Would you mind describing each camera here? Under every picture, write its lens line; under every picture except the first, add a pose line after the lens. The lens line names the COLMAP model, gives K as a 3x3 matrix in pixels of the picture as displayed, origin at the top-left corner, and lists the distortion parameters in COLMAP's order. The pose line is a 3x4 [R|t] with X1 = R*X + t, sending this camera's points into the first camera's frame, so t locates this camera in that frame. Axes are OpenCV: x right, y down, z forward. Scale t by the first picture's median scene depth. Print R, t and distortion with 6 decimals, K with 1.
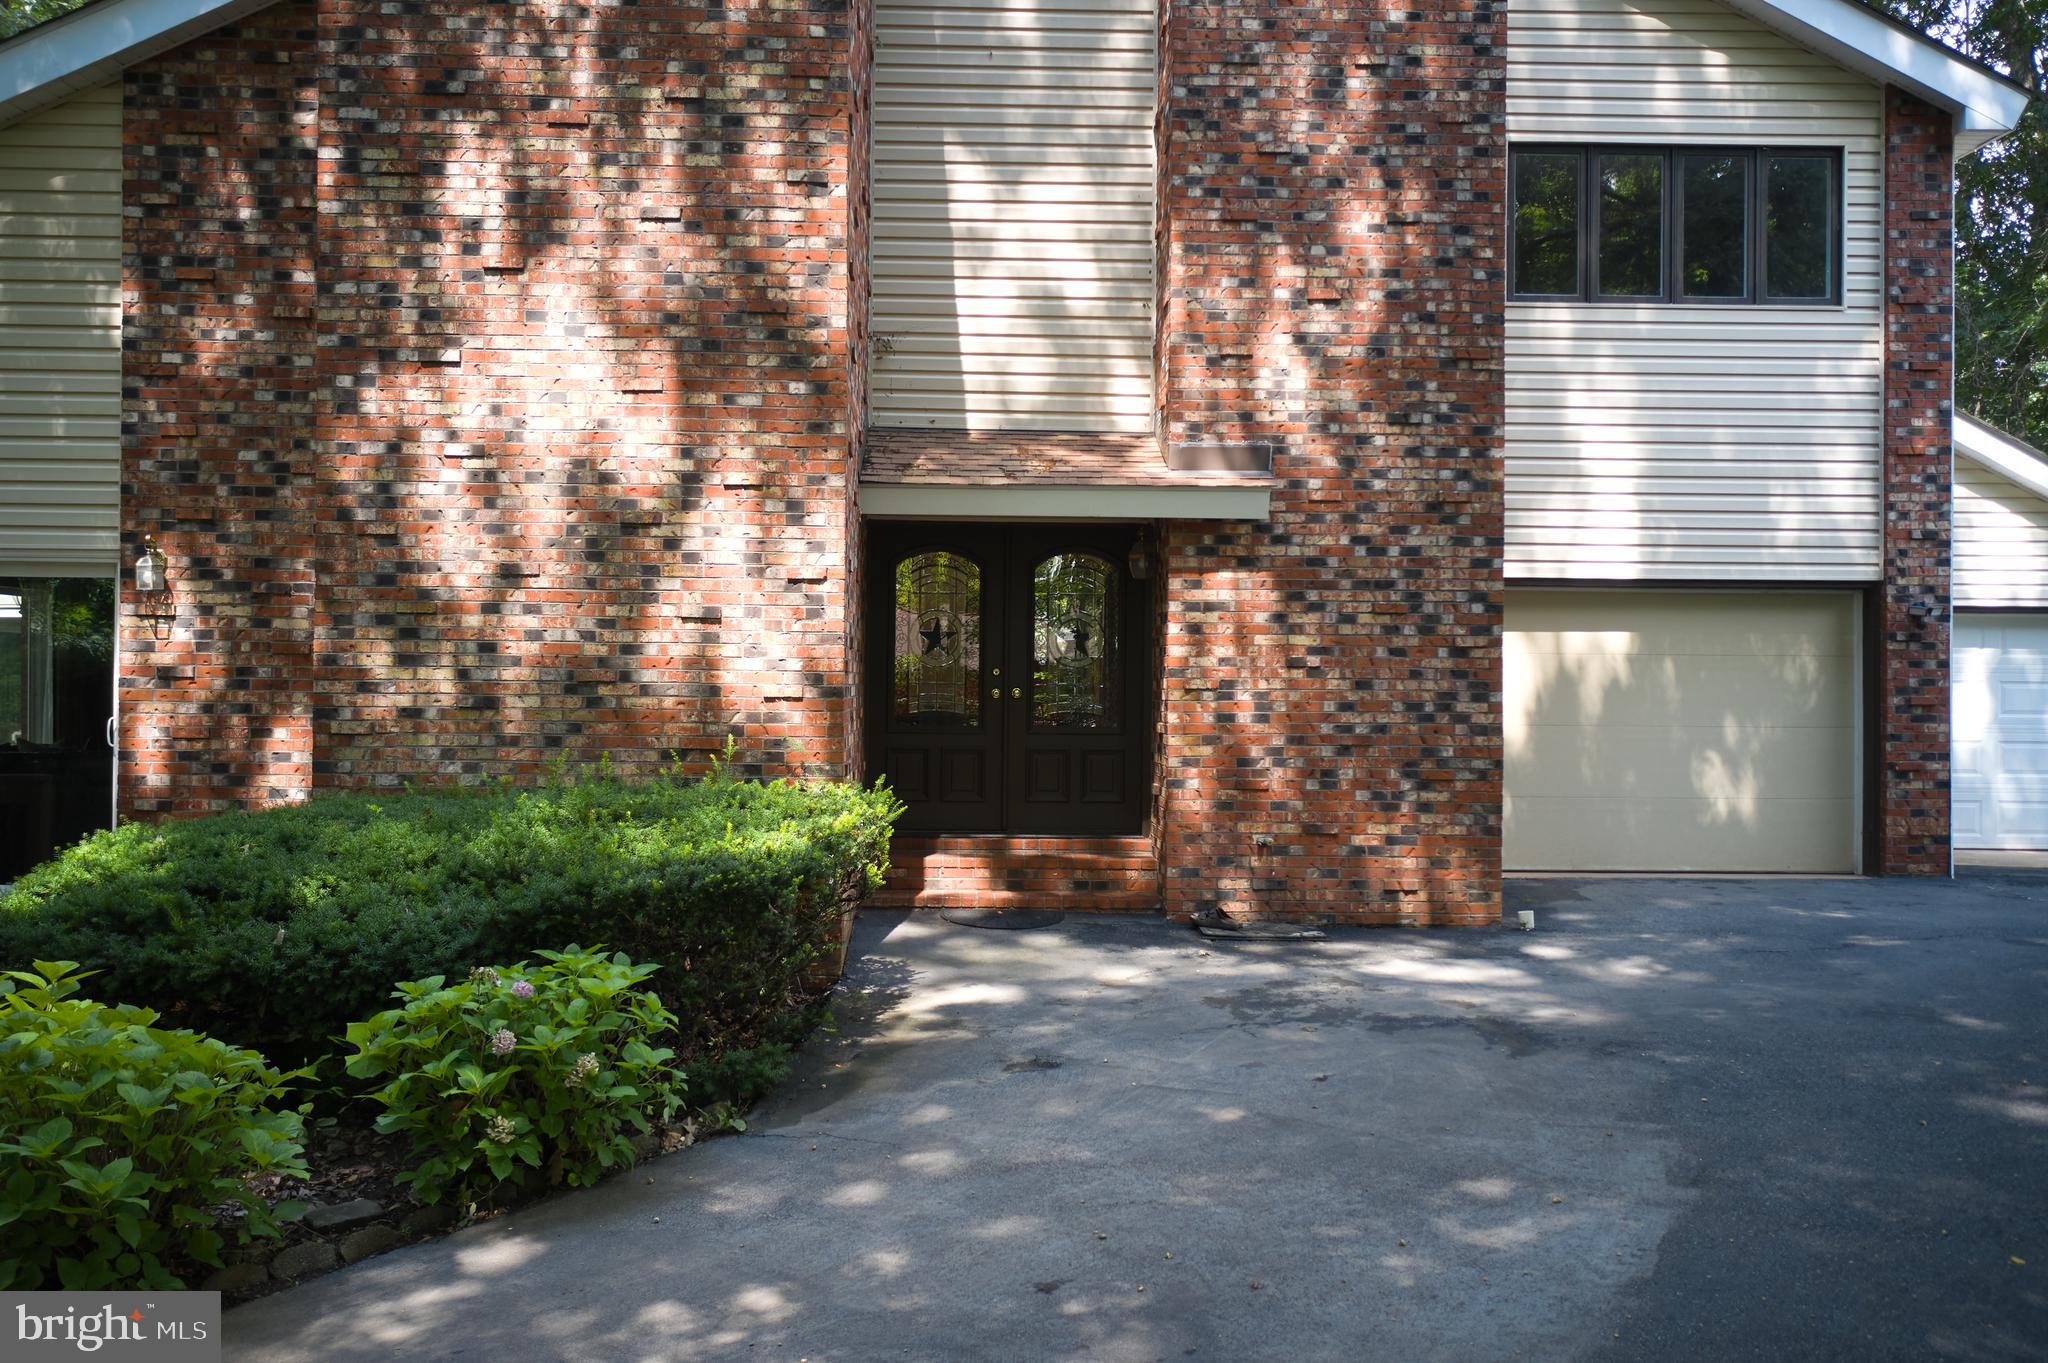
lens RADIAL K [[1633.6, 0, 1027.7], [0, 1633.6, 670.9], [0, 0, 1]] dist [0.018476, 0.003322]
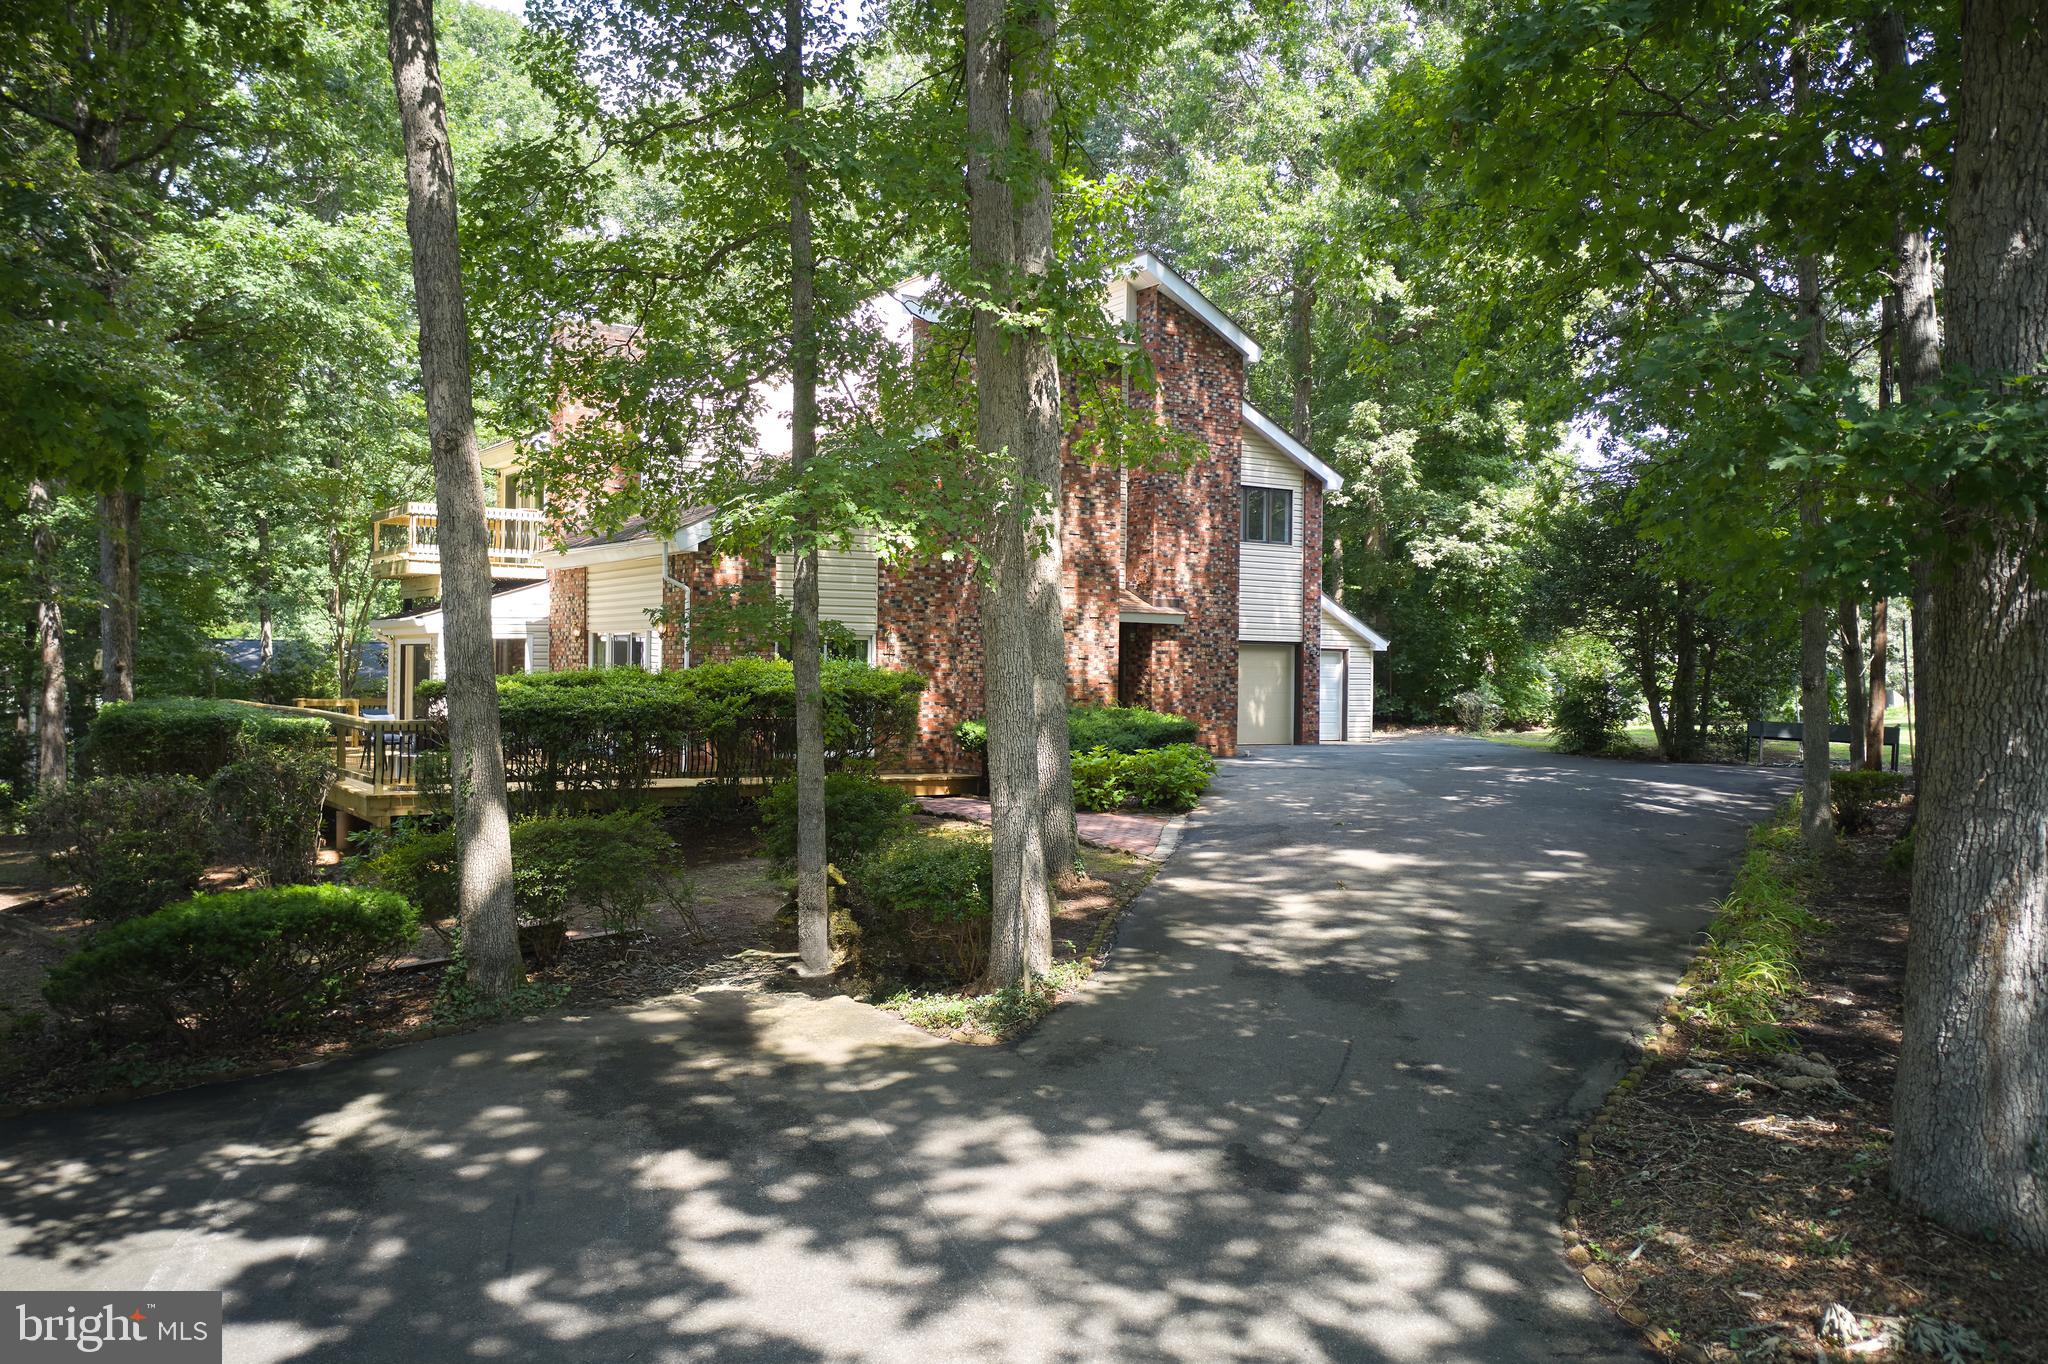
lens RADIAL K [[1633.6, 0, 1027.7], [0, 1633.6, 671.4], [0, 0, 1]] dist [0.018476, 0.003322]
pose [[0.849987, 0.003788, 0.526791, -1.681801], [-0.009426, 0.999923, 0.008018, -0.025917], [-0.526720, -0.011780, 0.849957, -1.421561]]
